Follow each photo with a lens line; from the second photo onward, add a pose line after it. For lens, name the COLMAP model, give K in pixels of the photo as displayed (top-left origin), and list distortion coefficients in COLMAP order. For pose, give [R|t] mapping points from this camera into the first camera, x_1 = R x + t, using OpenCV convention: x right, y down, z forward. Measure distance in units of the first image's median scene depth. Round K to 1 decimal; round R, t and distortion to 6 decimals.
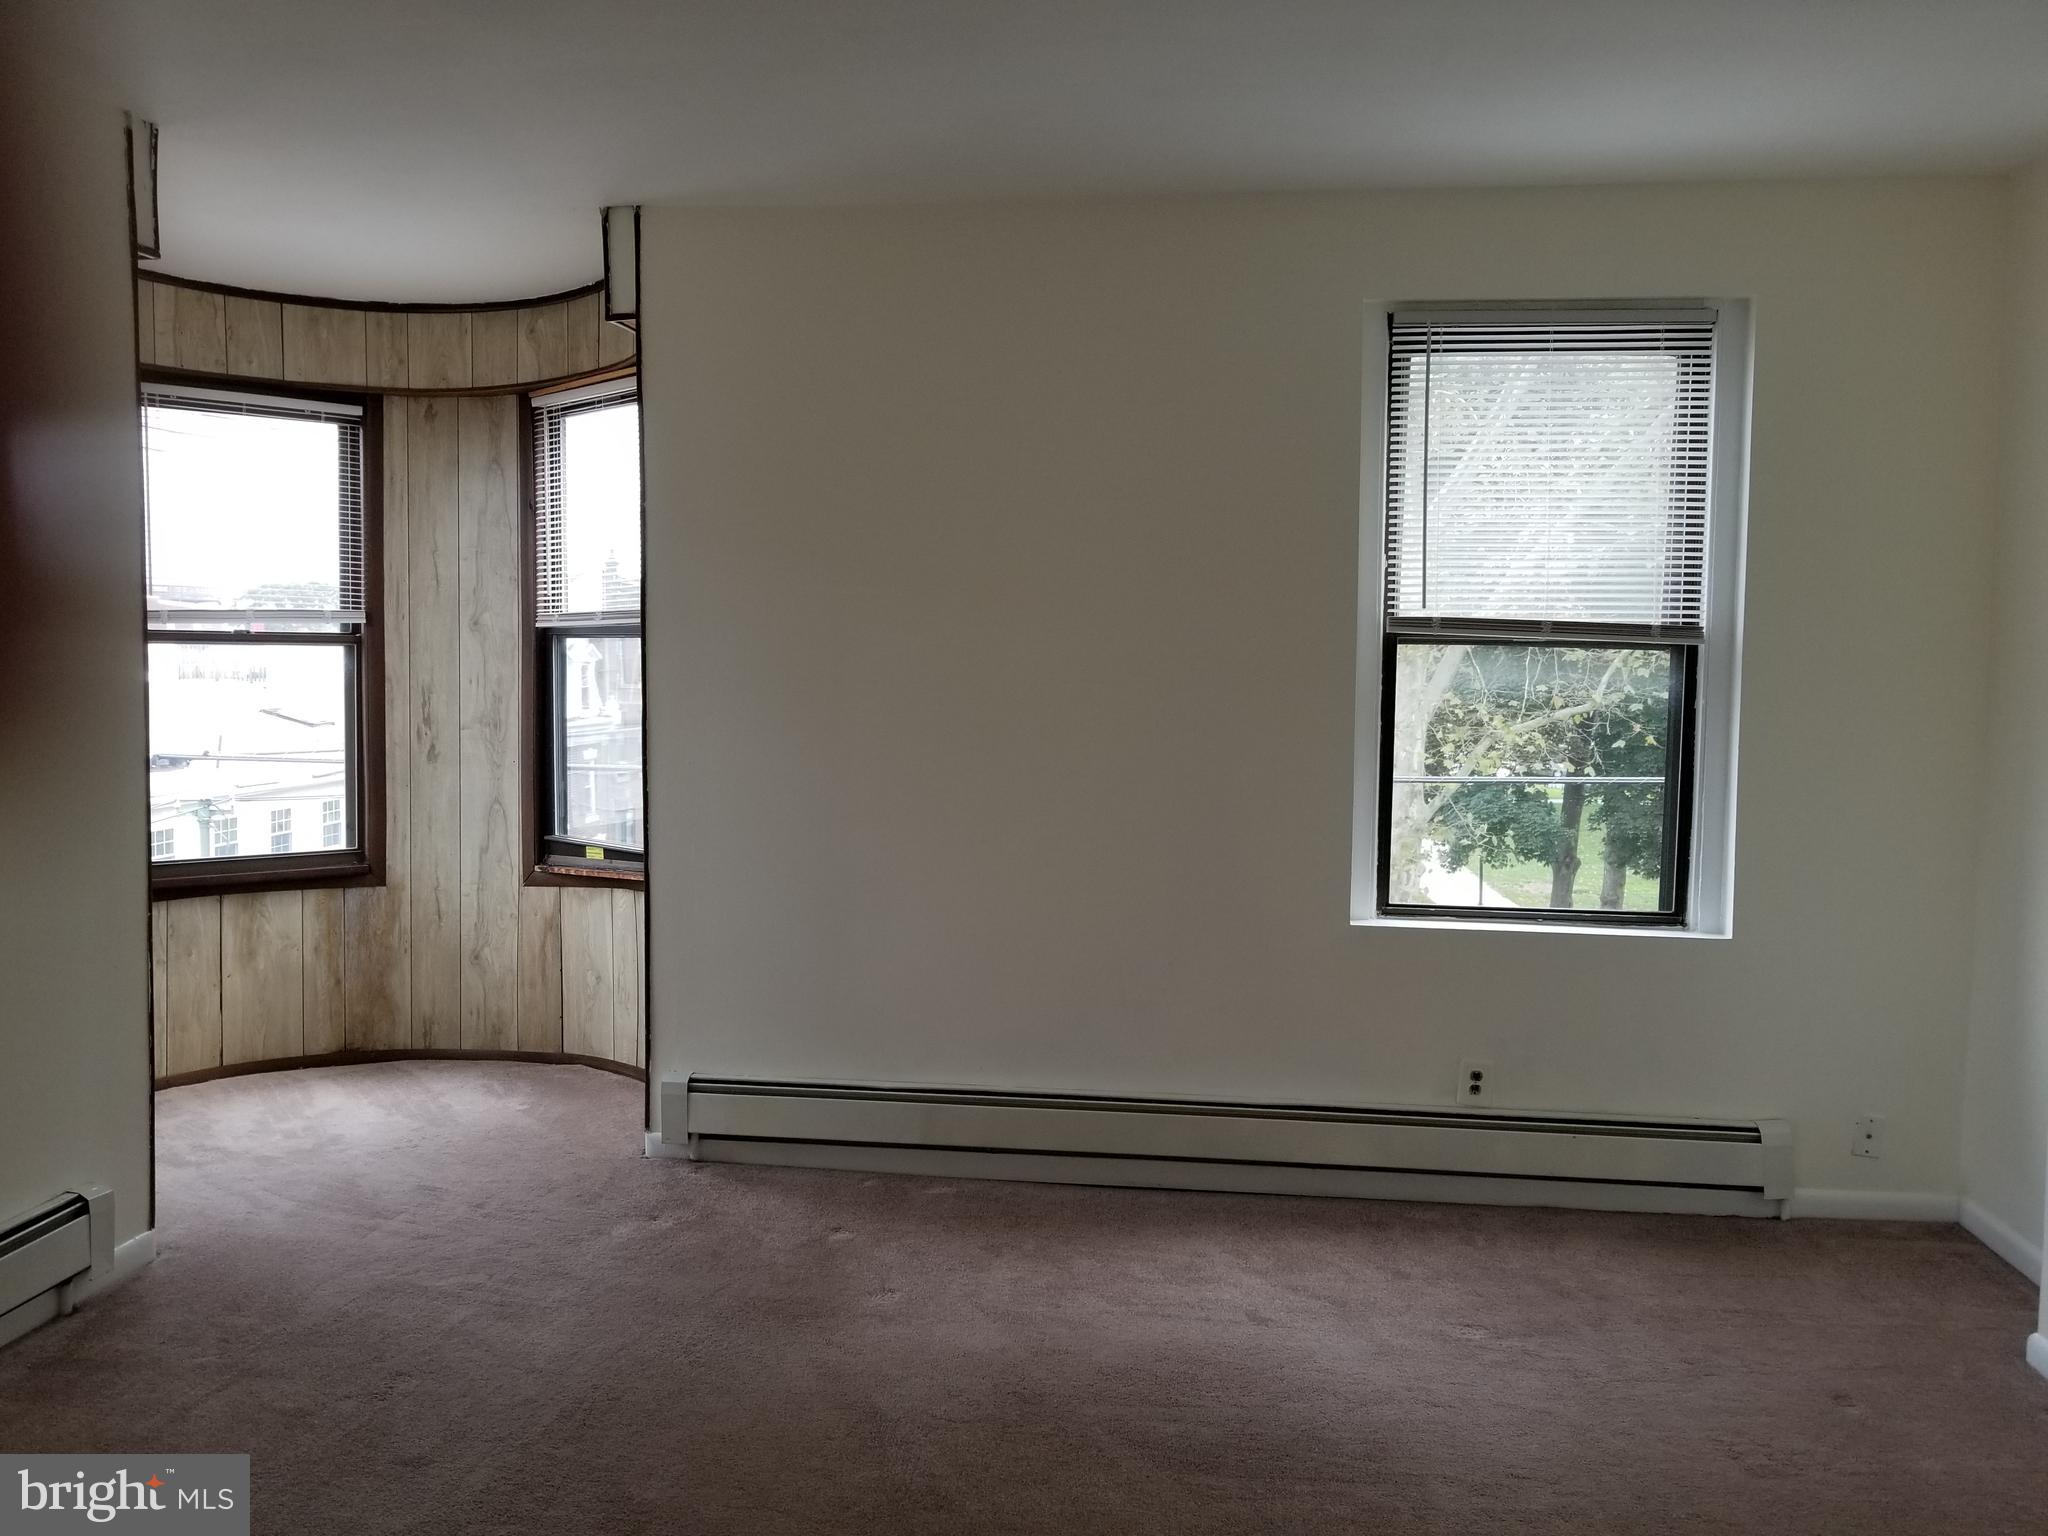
lens RADIAL K [[1631.9, 0, 1013.4], [0, 1631.9, 762.2], [0, 0, 1]] dist [0.007480, 0.002190]
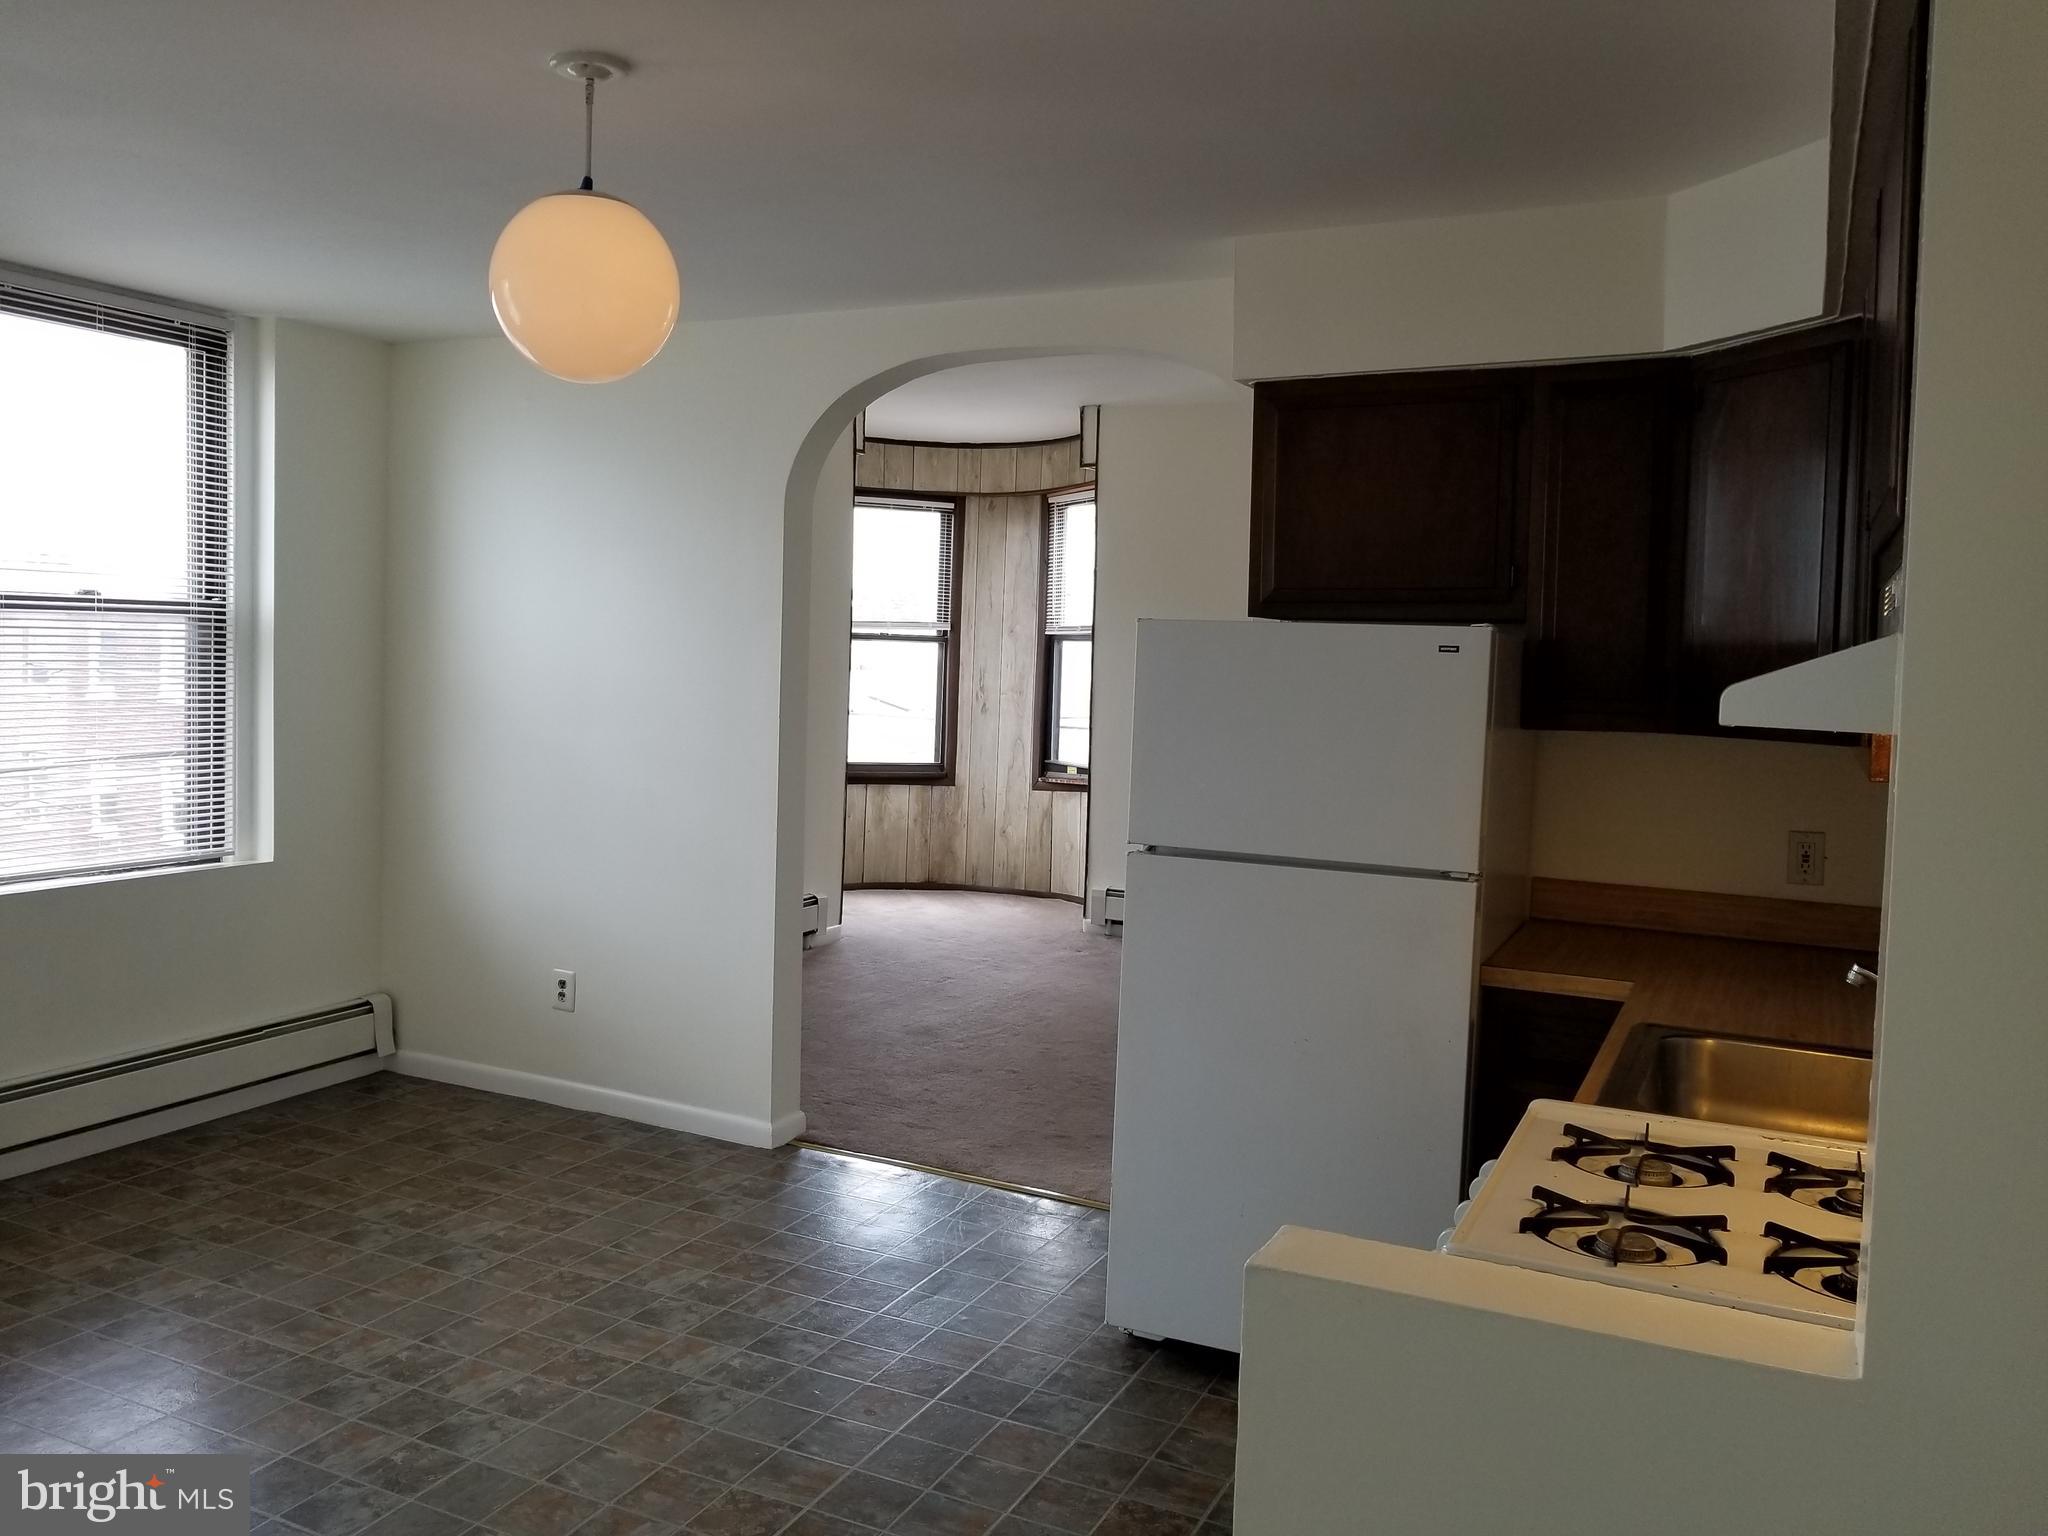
lens RADIAL K [[1631.9, 0, 1027.7], [0, 1631.9, 757.4], [0, 0, 1]] dist [0.007480, 0.002190]
pose [[0.945813, 0.041280, -0.322076, 0.232254], [-0.043427, 0.999056, 0.000519, 0.042852], [0.321793, 0.013496, 0.946714, -0.580240]]
